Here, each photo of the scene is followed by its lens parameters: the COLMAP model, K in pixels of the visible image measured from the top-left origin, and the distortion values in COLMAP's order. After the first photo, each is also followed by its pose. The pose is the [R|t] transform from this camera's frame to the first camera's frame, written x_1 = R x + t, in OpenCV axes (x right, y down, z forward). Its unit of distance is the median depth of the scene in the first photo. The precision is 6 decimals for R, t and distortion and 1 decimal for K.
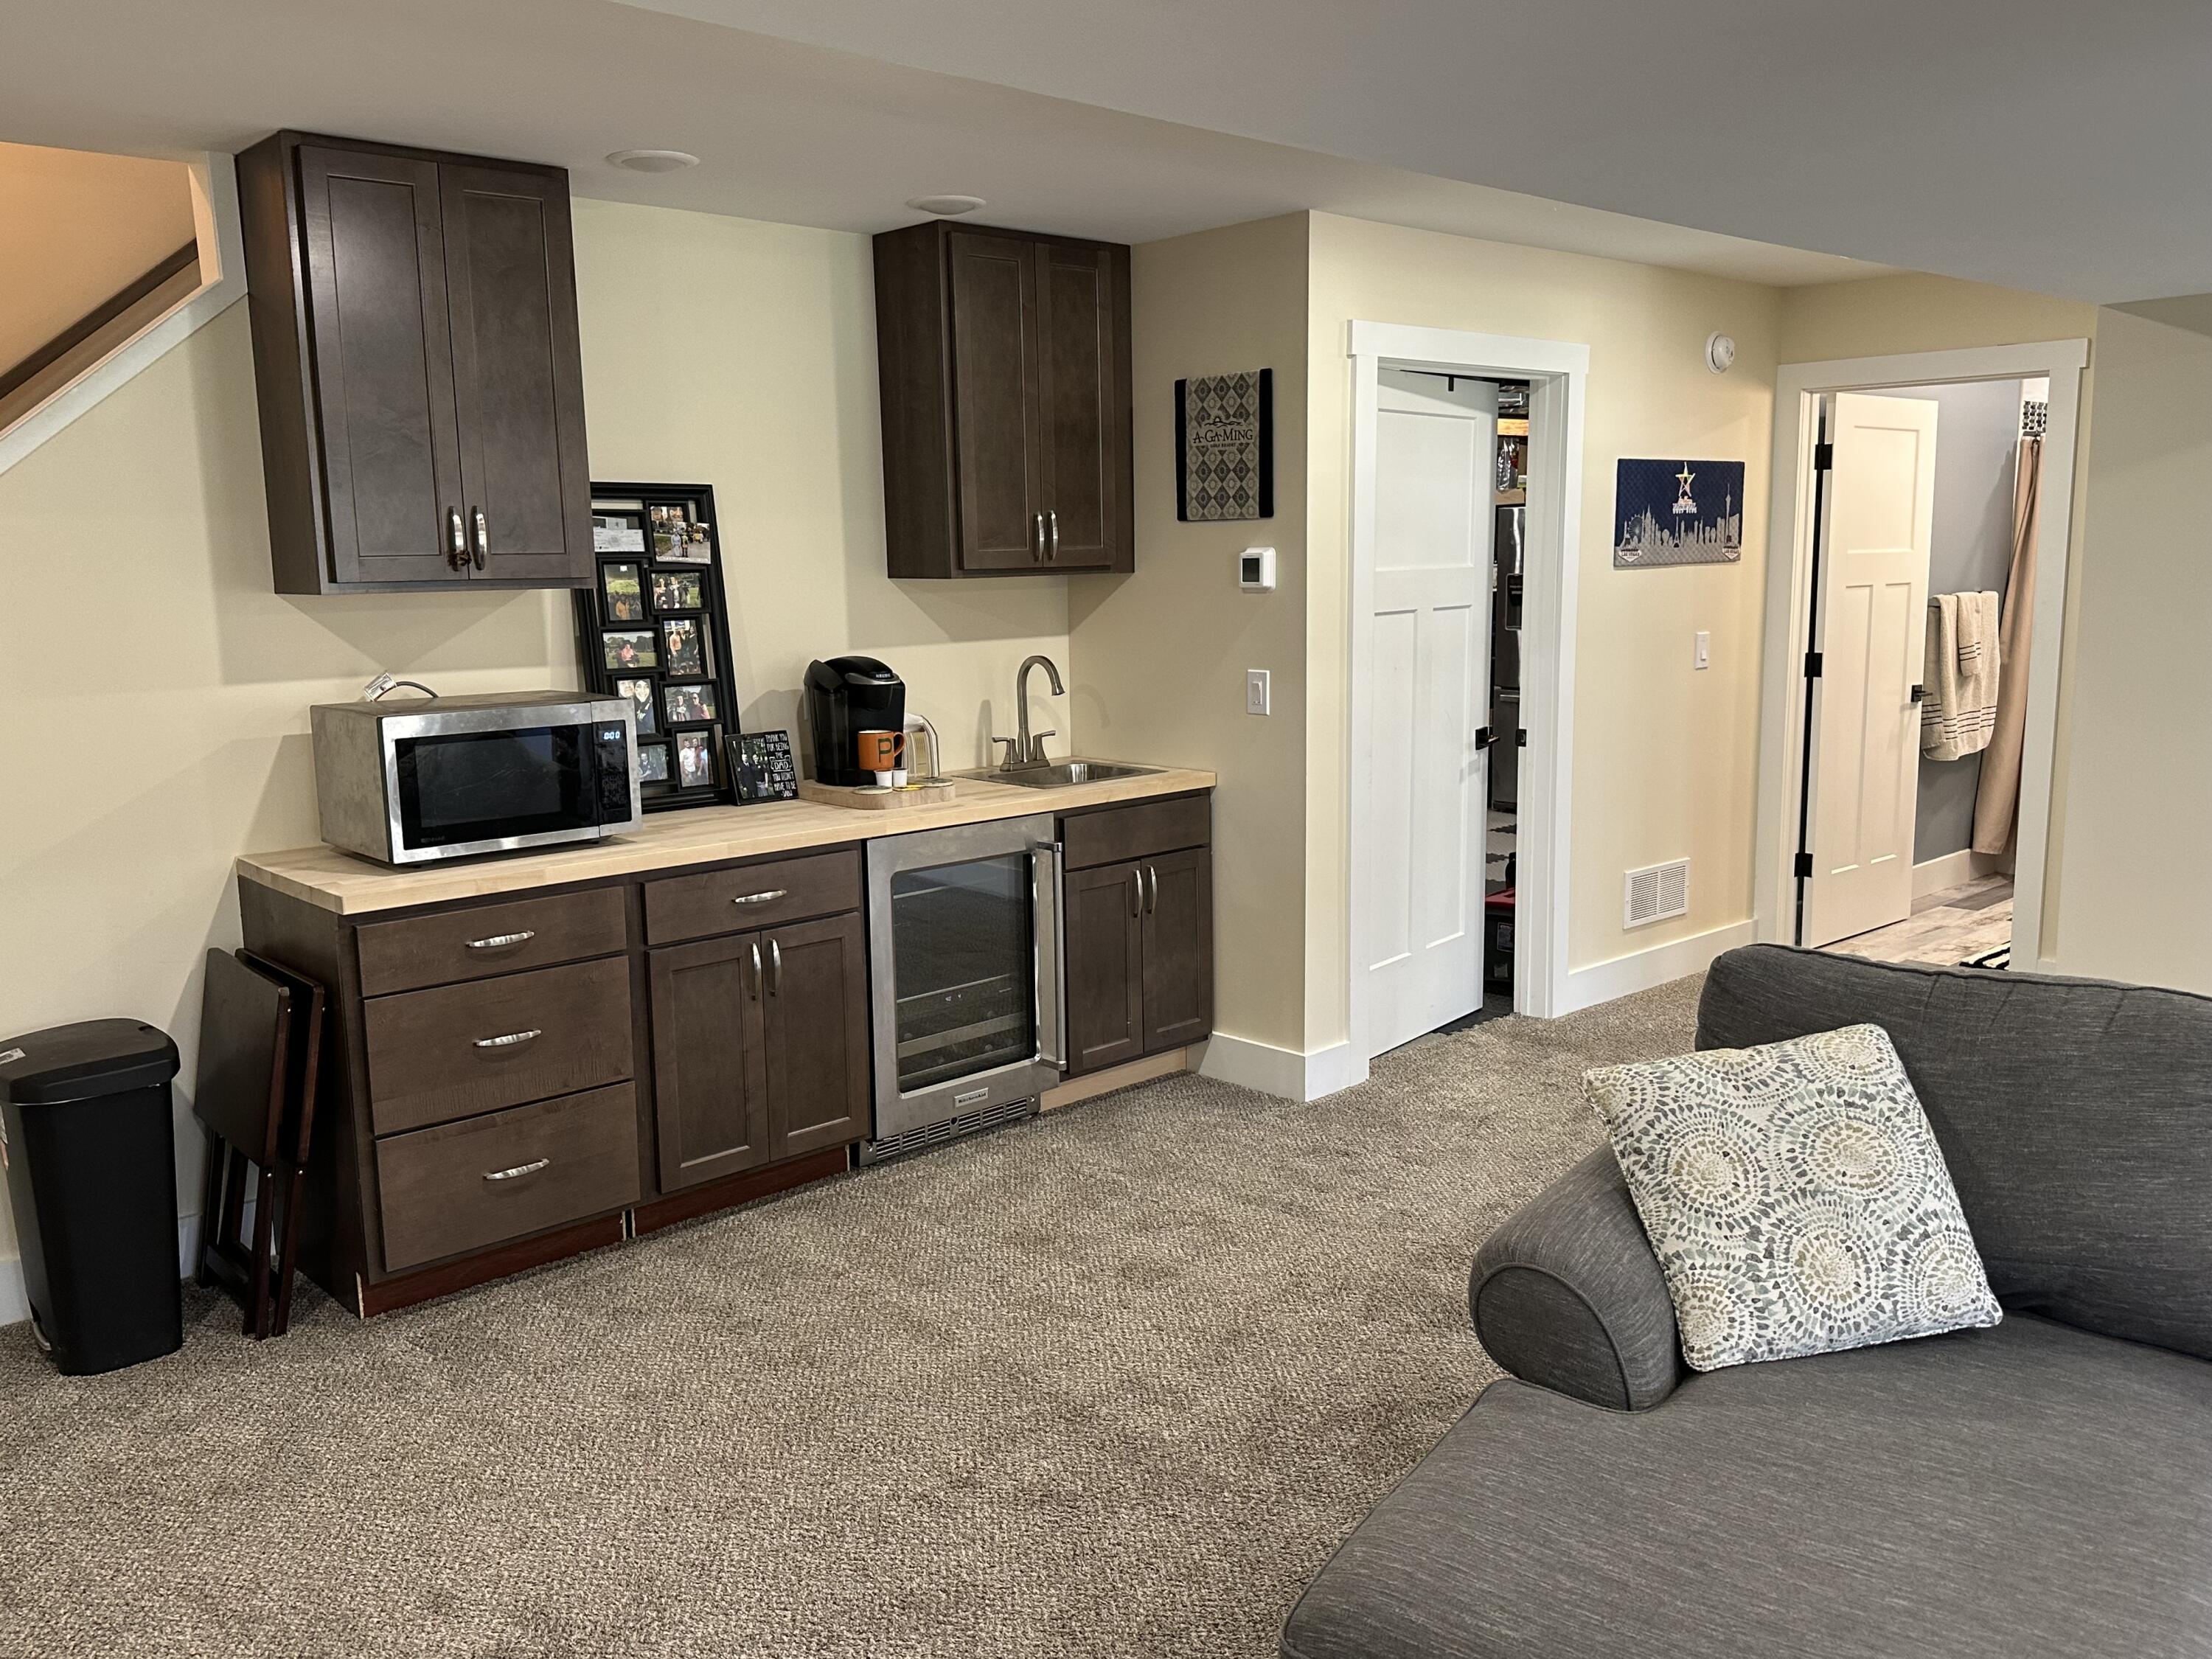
lens RADIAL K [[1787.3, 0, 1106.0], [0, 1787.3, 829.5], [0, 0, 1]] dist [0.185083, -0.382020]
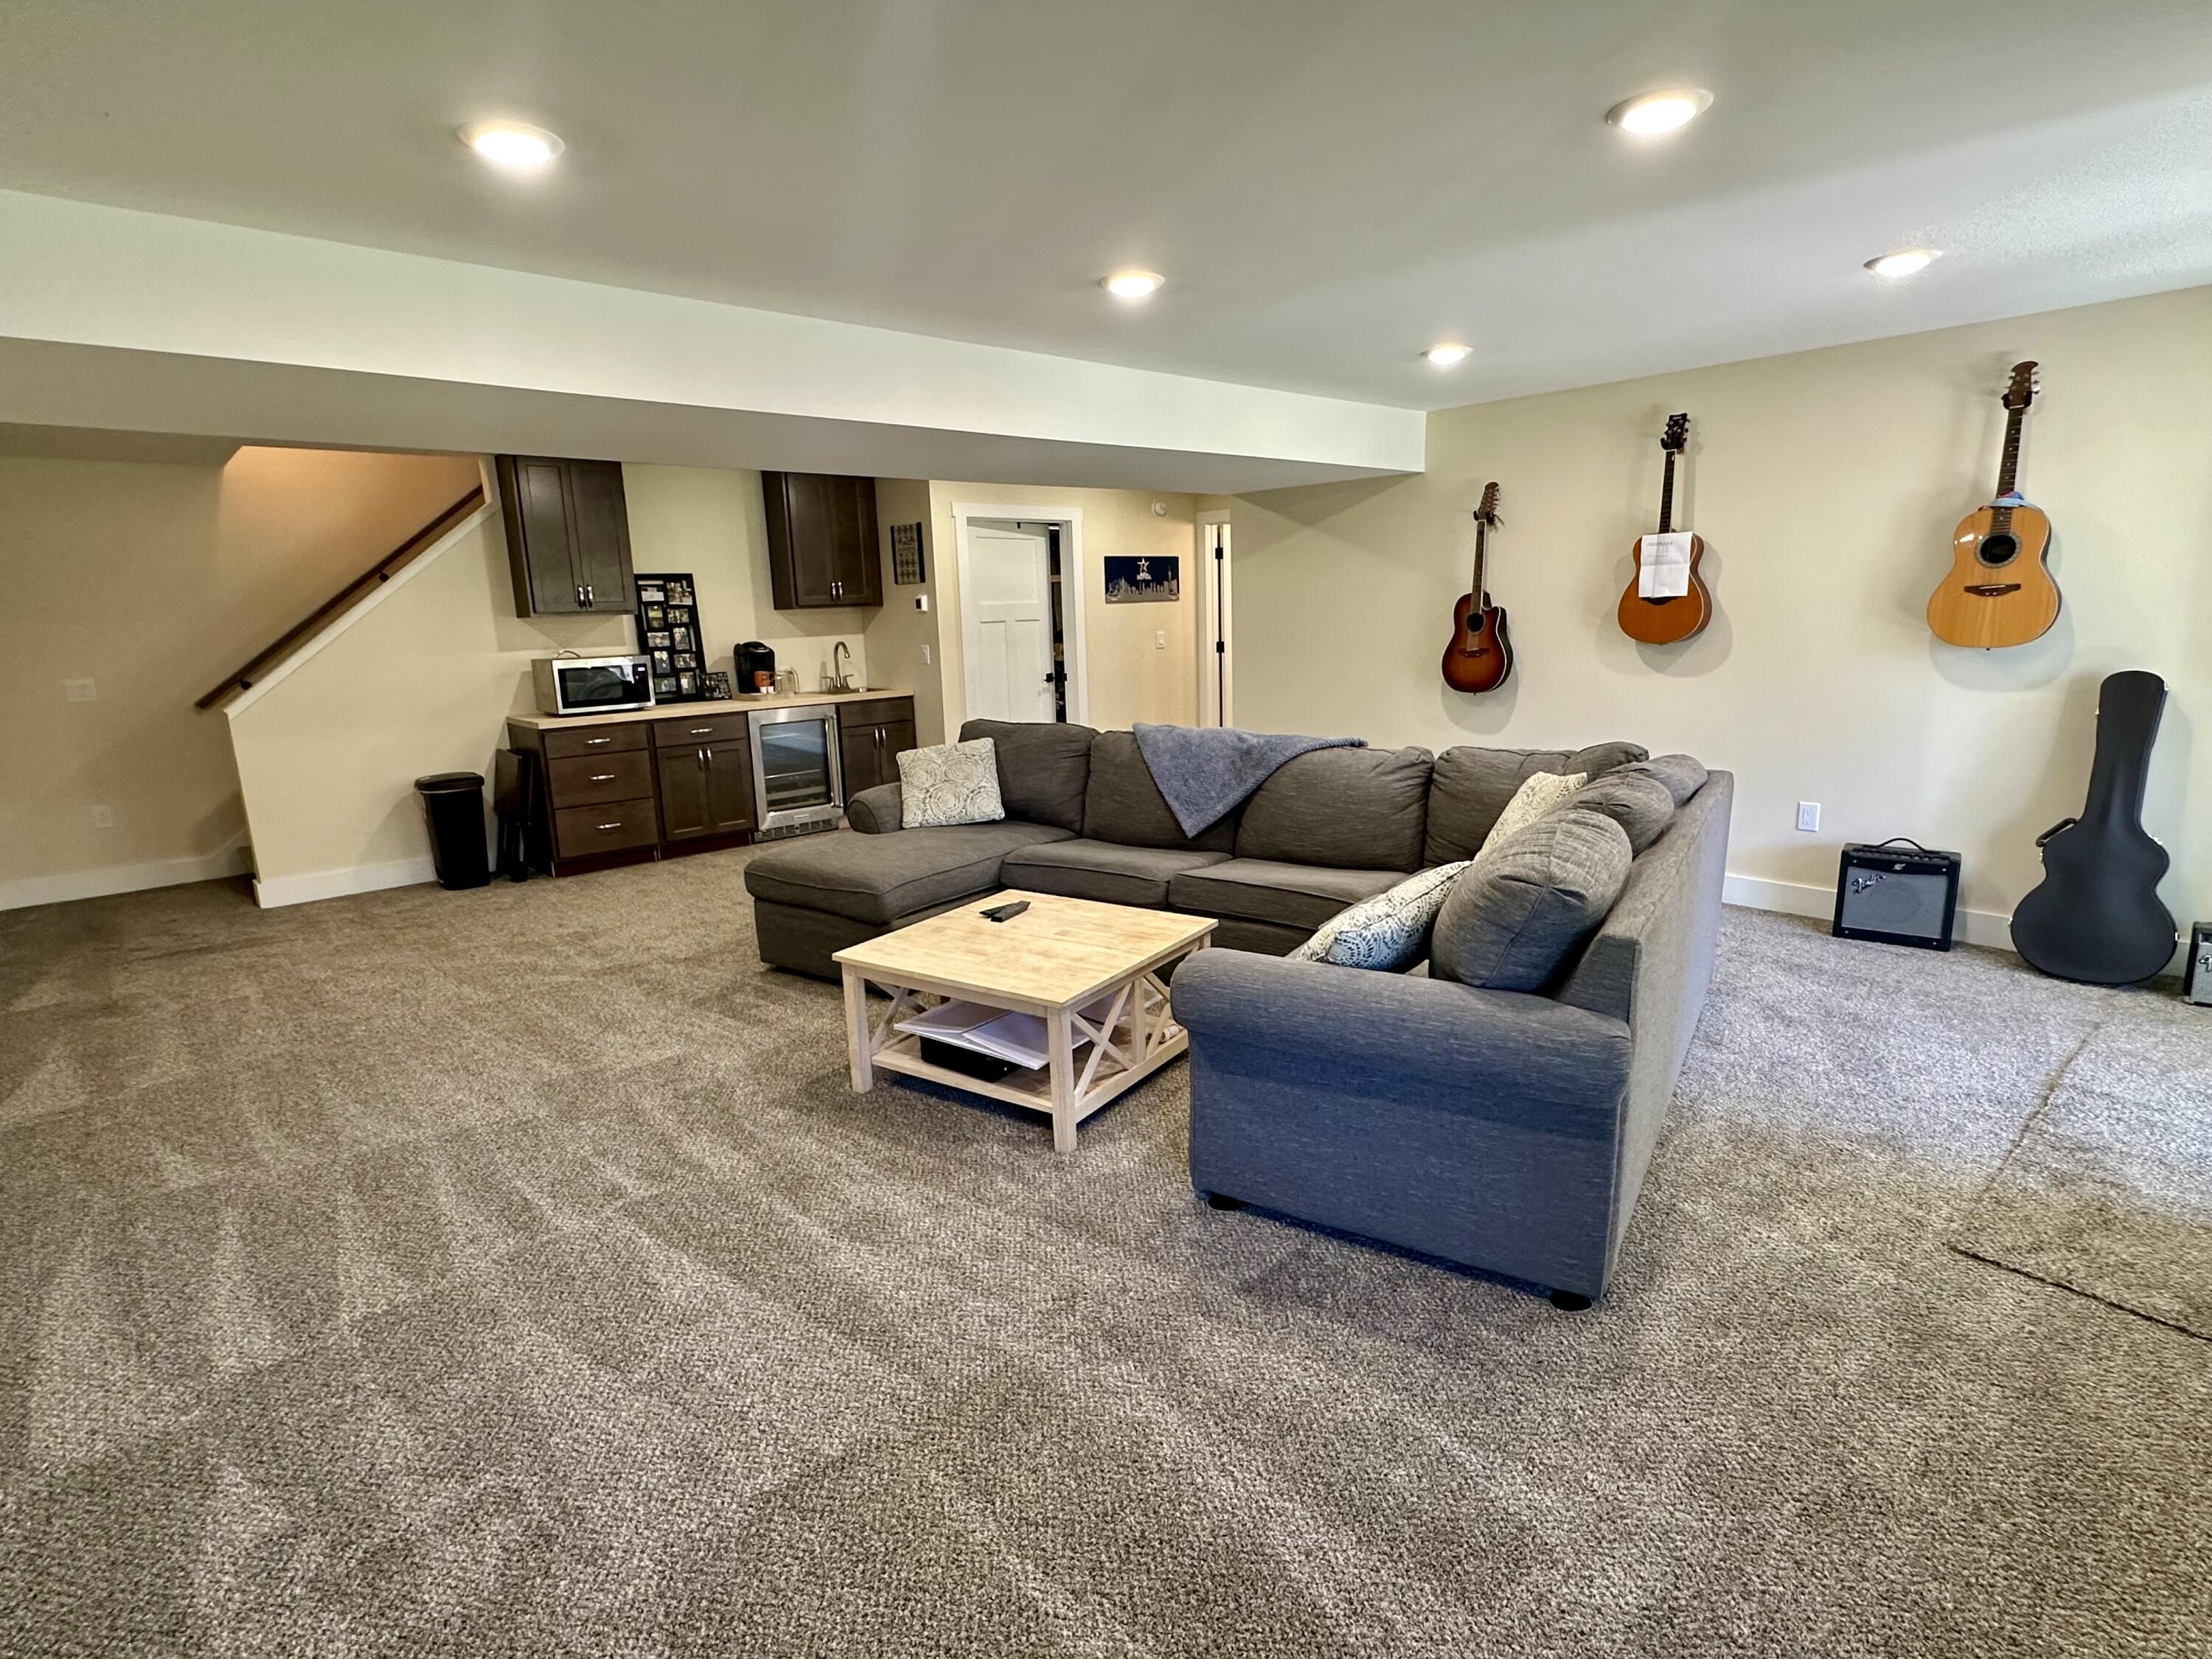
lens RADIAL K [[1155.2, 0, 1106.0], [0, 1155.2, 829.5], [0, 0, 1]] dist [0.002703, -0.000008]
pose [[0.999843, -0.012657, -0.012375, 0.374338], [0.013114, 0.999210, 0.037528, 0.112798], [0.011890, -0.037685, 0.999219, -0.613717]]
